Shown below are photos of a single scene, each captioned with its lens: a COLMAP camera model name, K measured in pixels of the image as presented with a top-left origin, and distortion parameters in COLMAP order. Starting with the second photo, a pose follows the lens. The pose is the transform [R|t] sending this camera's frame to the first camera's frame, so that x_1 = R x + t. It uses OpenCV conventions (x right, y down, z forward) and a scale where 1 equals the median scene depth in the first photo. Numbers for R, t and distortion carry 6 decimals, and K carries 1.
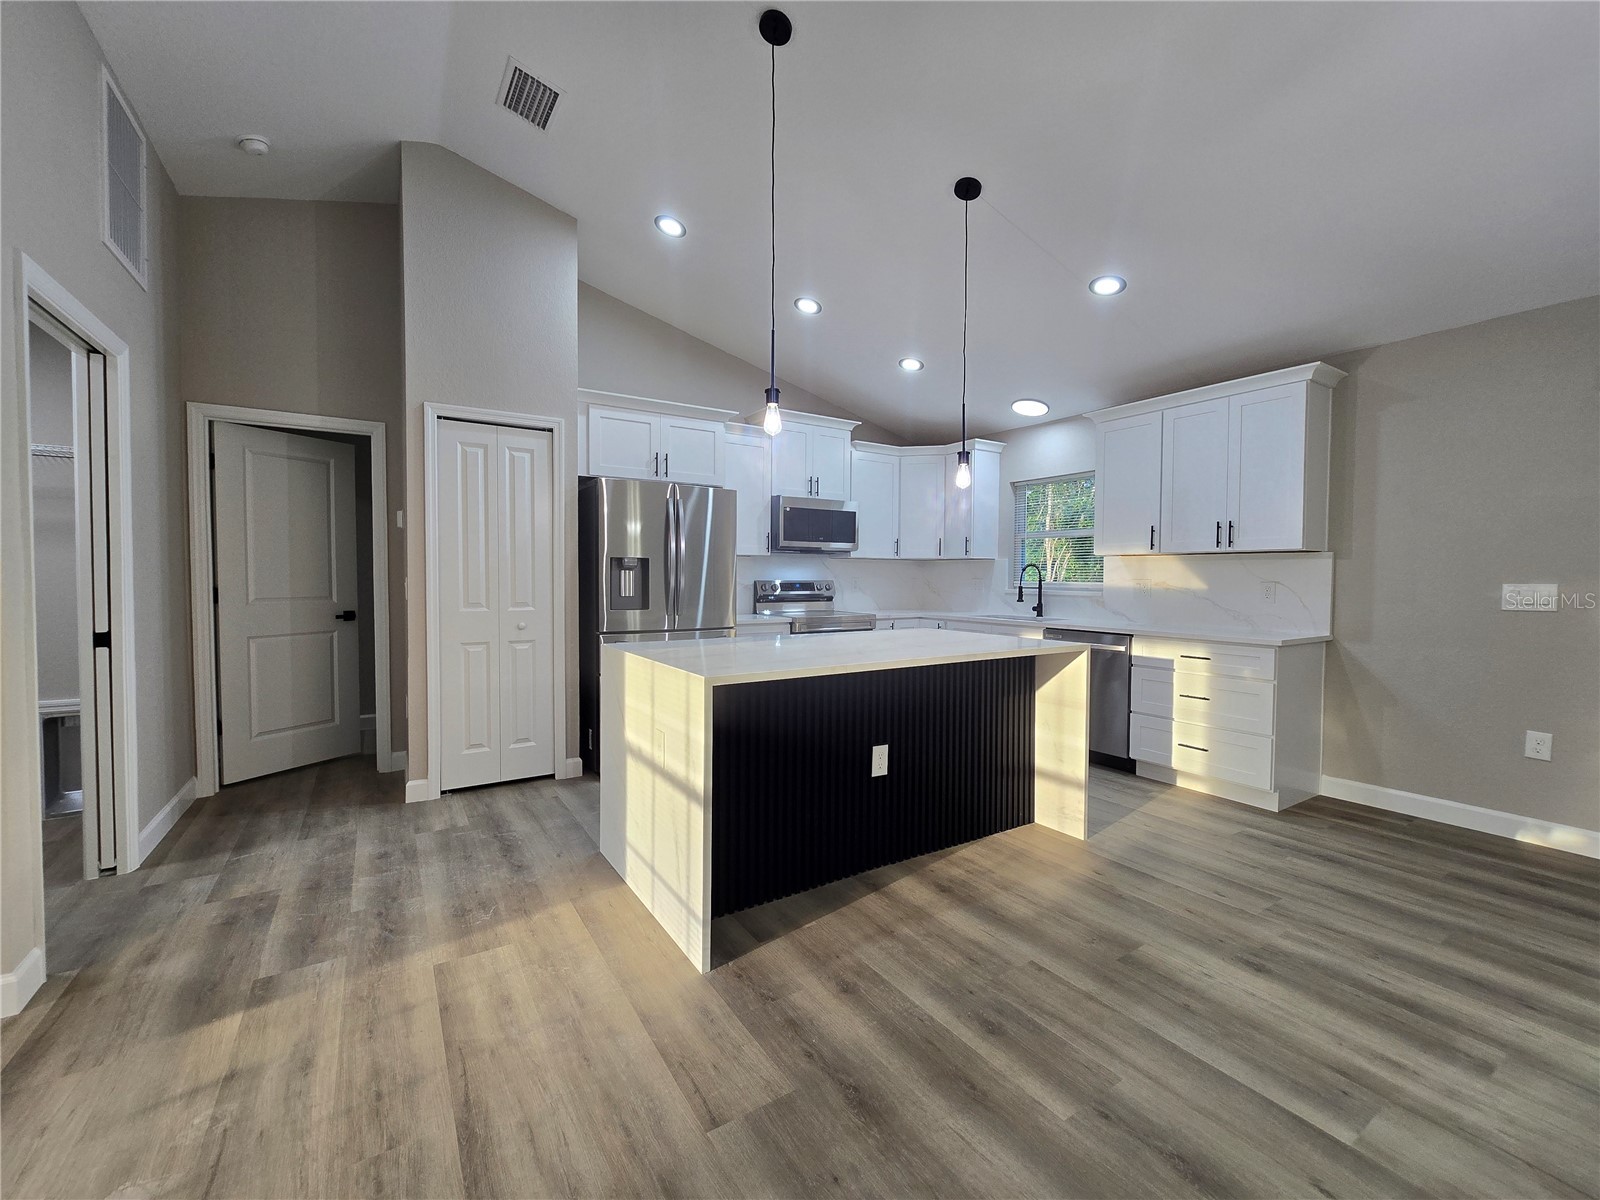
lens RADIAL K [[657.1, 0, 799.3], [0, 657.1, 597.1], [0, 0, 1]] dist [-0.005353, 0.000599]
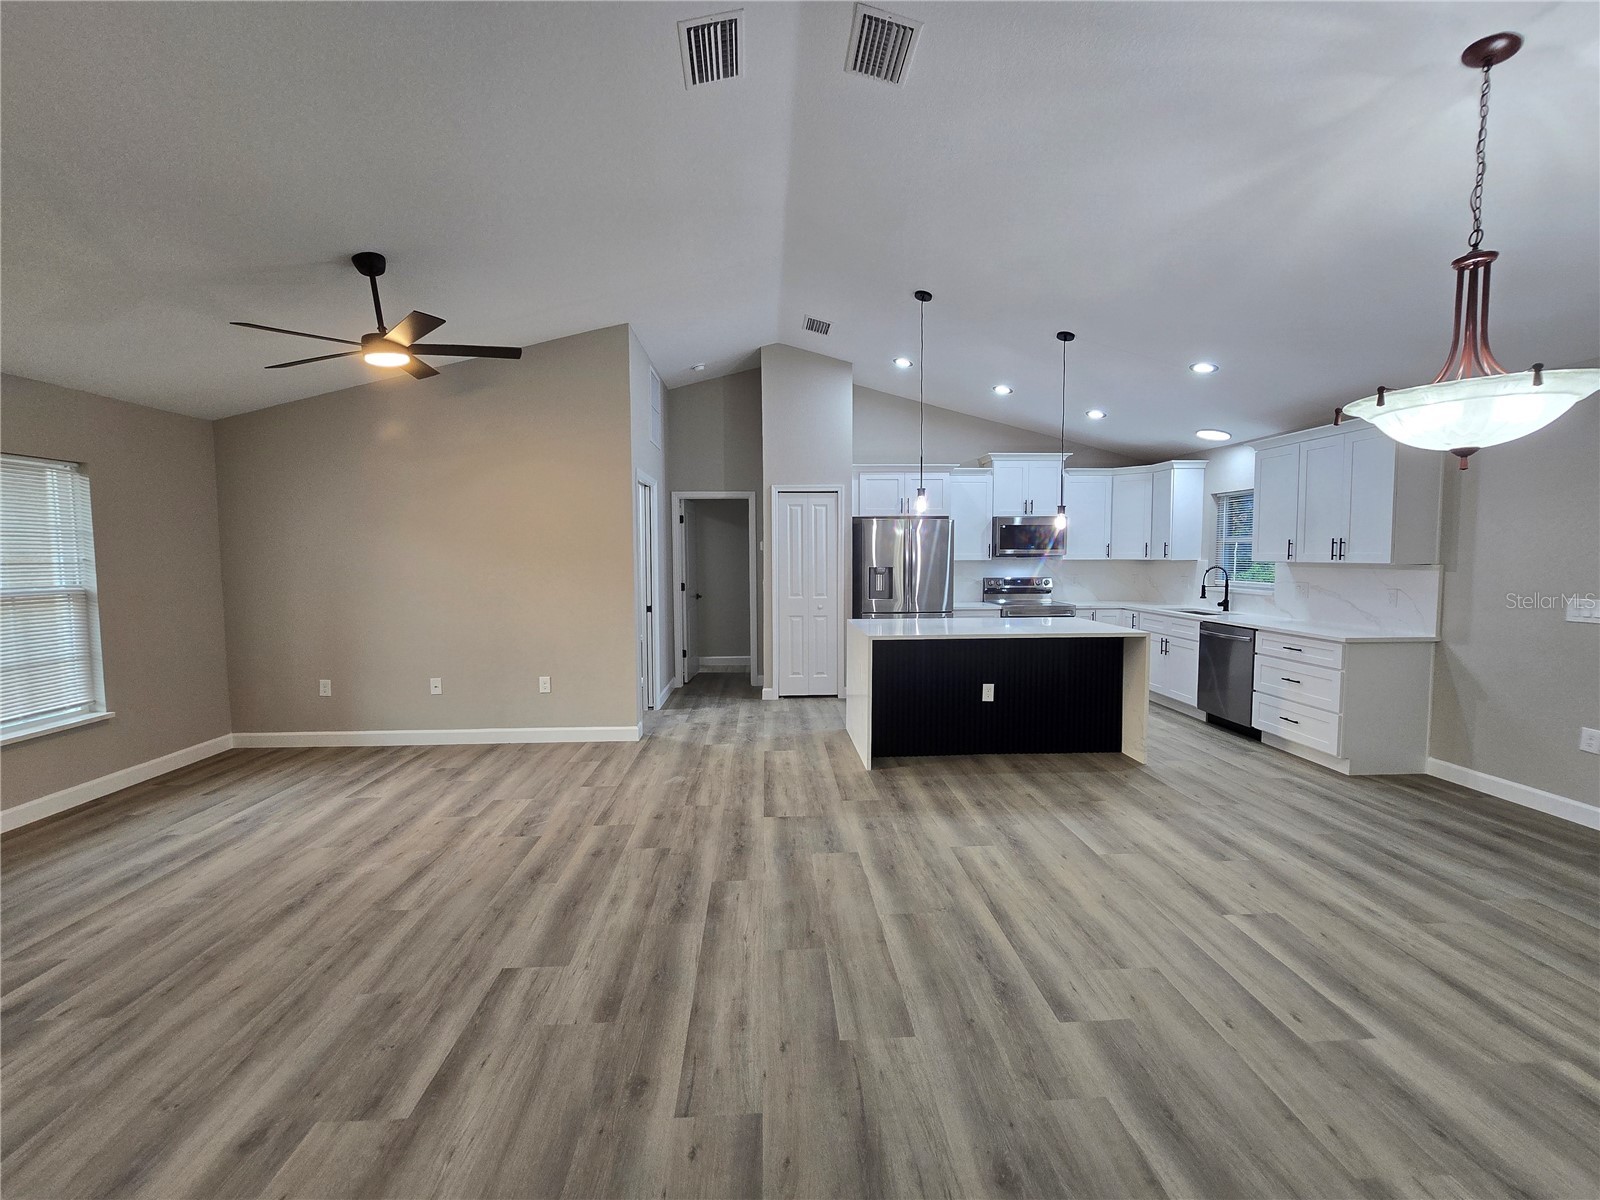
lens RADIAL K [[657.1, 0, 803.3], [0, 657.1, 598.3], [0, 0, 1]] dist [-0.005353, 0.000599]
pose [[0.872215, 0.024549, -0.488506, 0.383013], [-0.006479, 0.999232, 0.038647, -0.045782], [0.489080, -0.030543, 0.871704, -0.530788]]
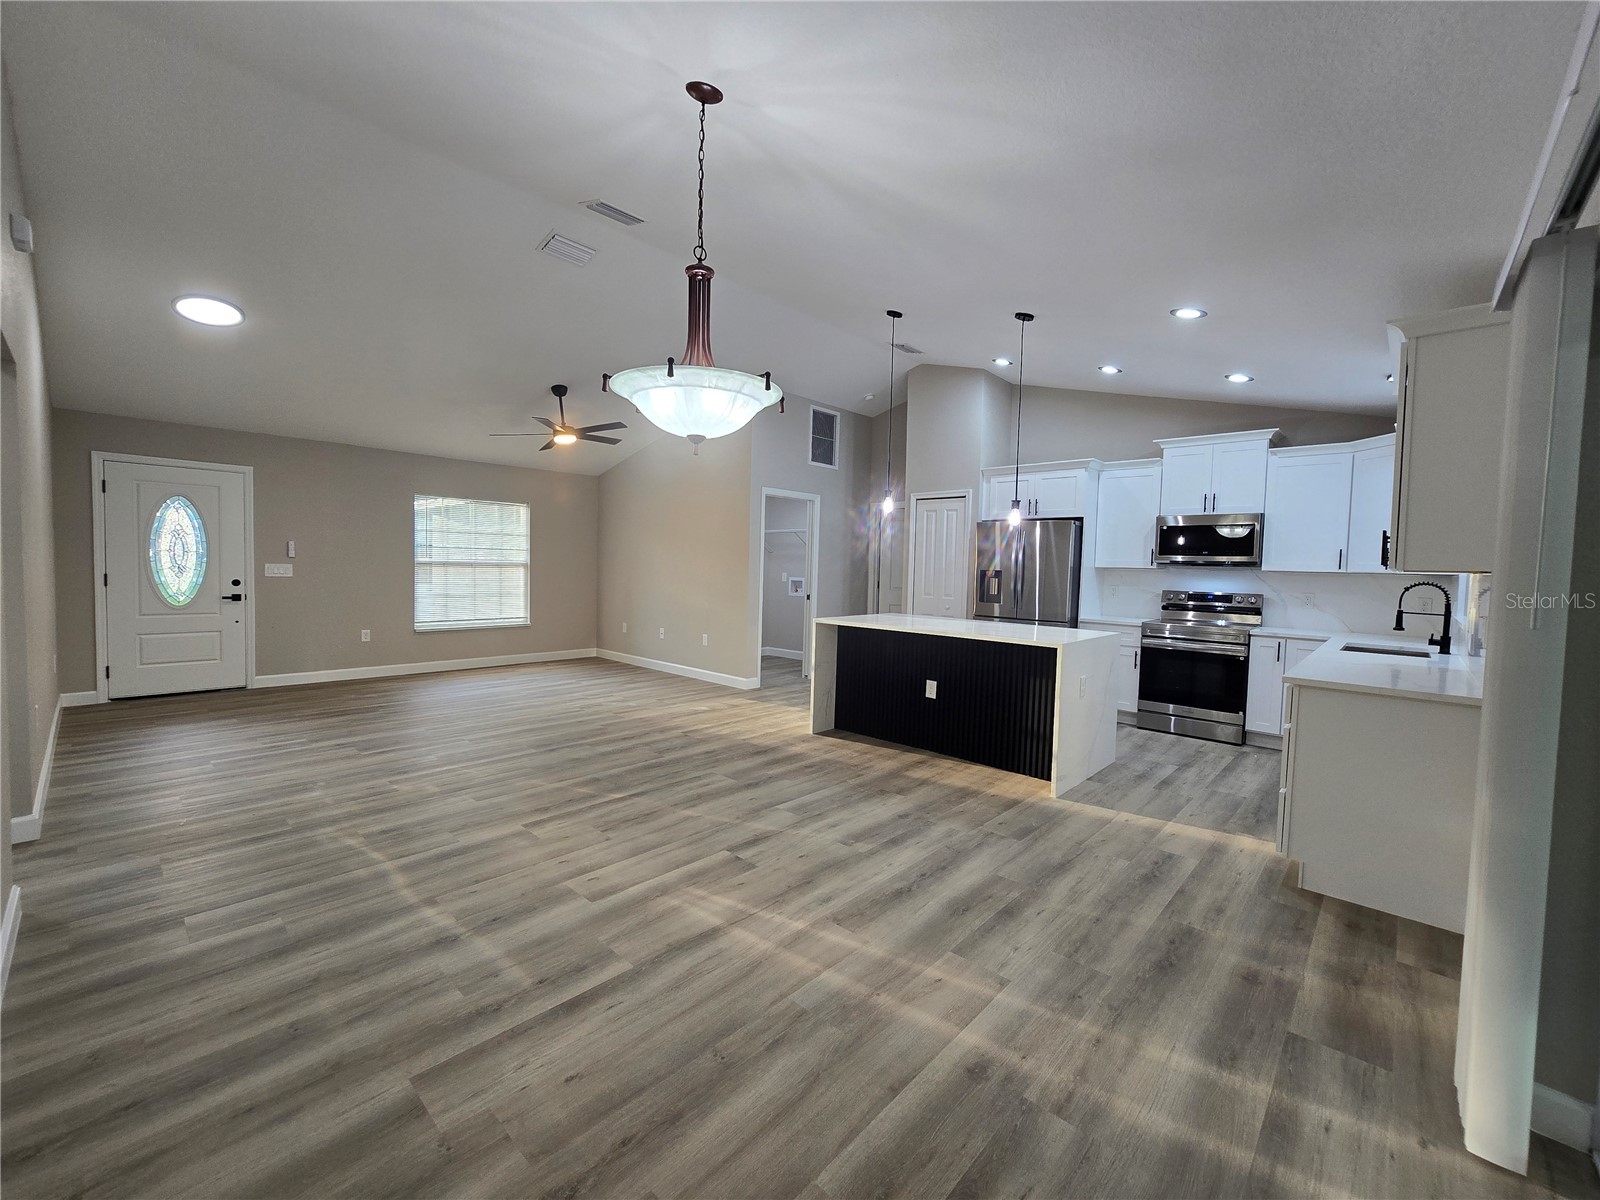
lens RADIAL K [[657.1, 0, 802.8], [0, 657.1, 599.8], [0, 0, 1]] dist [-0.005353, 0.000599]
pose [[0.251819, 0.054345, -0.966247, 1.218697], [-0.054770, 0.997622, 0.041835, -0.030529], [0.966223, 0.042386, 0.254197, 0.152809]]
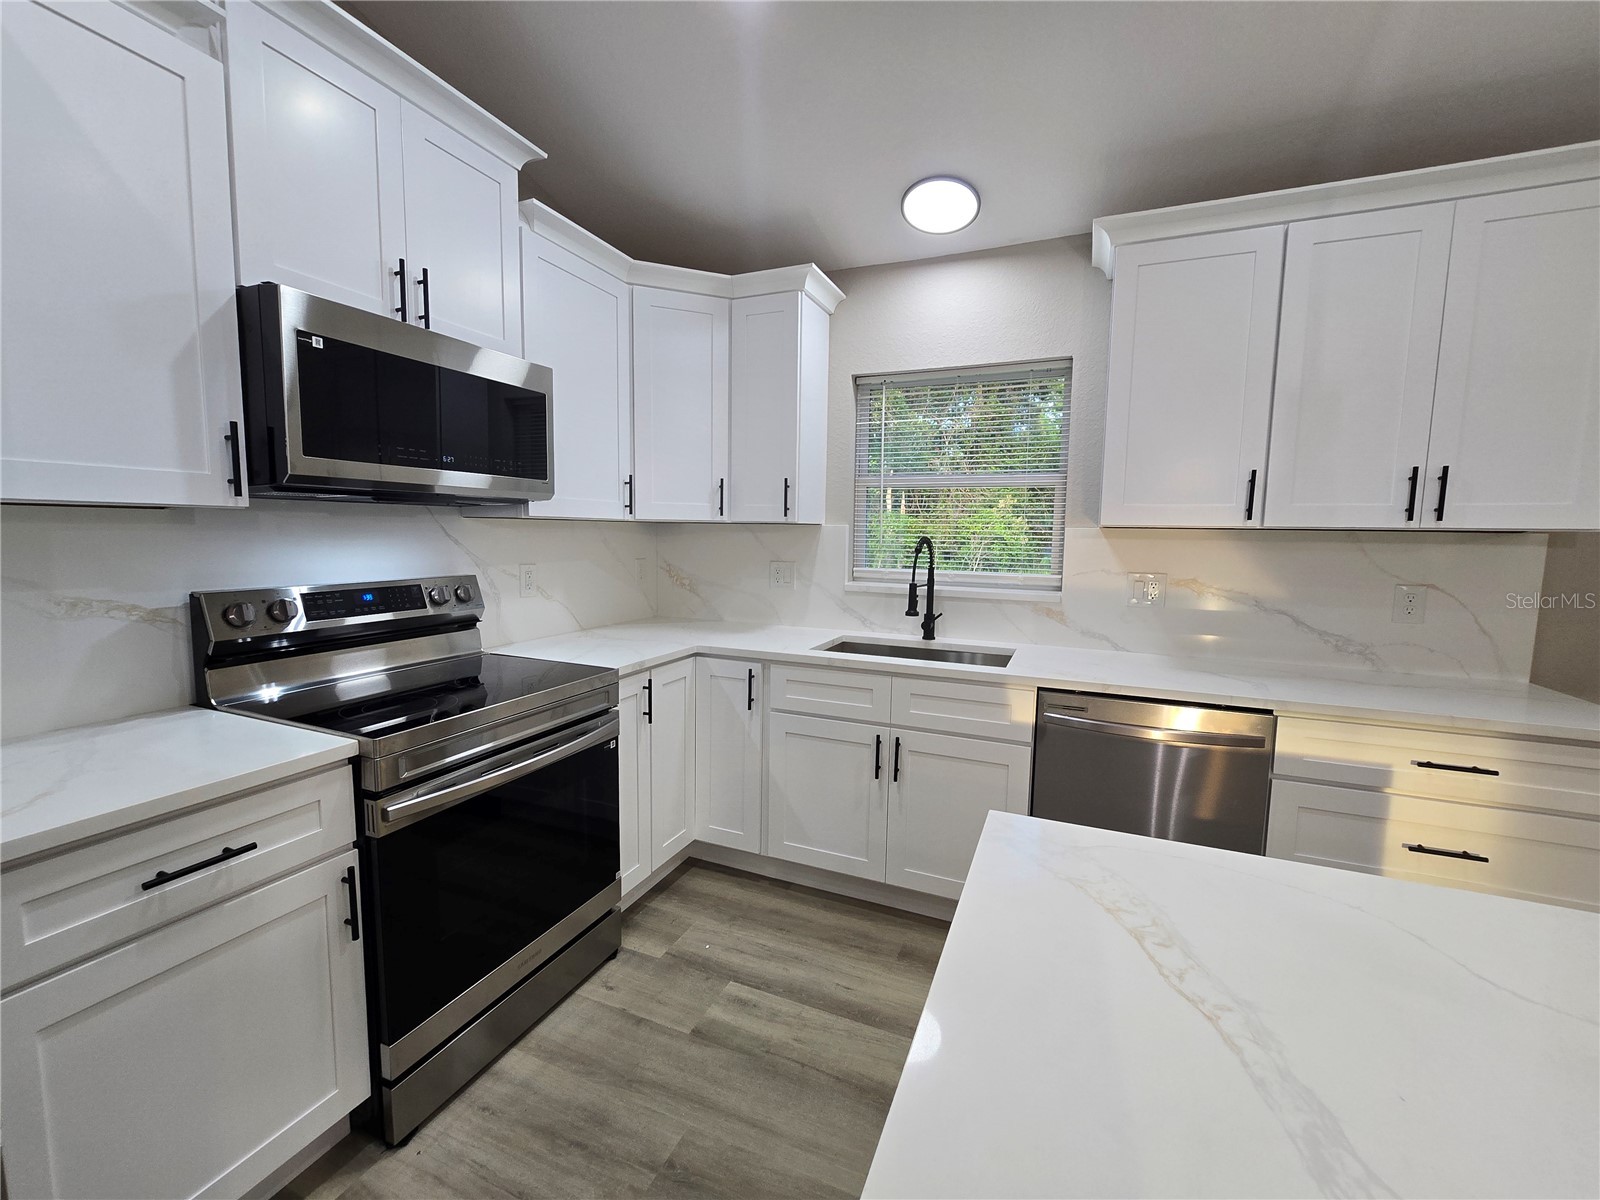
lens RADIAL K [[657.1, 0, 803.2], [0, 657.1, 595.2], [0, 0, 1]] dist [-0.005353, 0.000599]
pose [[0.818379, -0.050571, 0.572449, -0.017649], [0.009618, 0.997186, 0.074342, -0.060944], [-0.574598, -0.055334, 0.816563, 0.863964]]
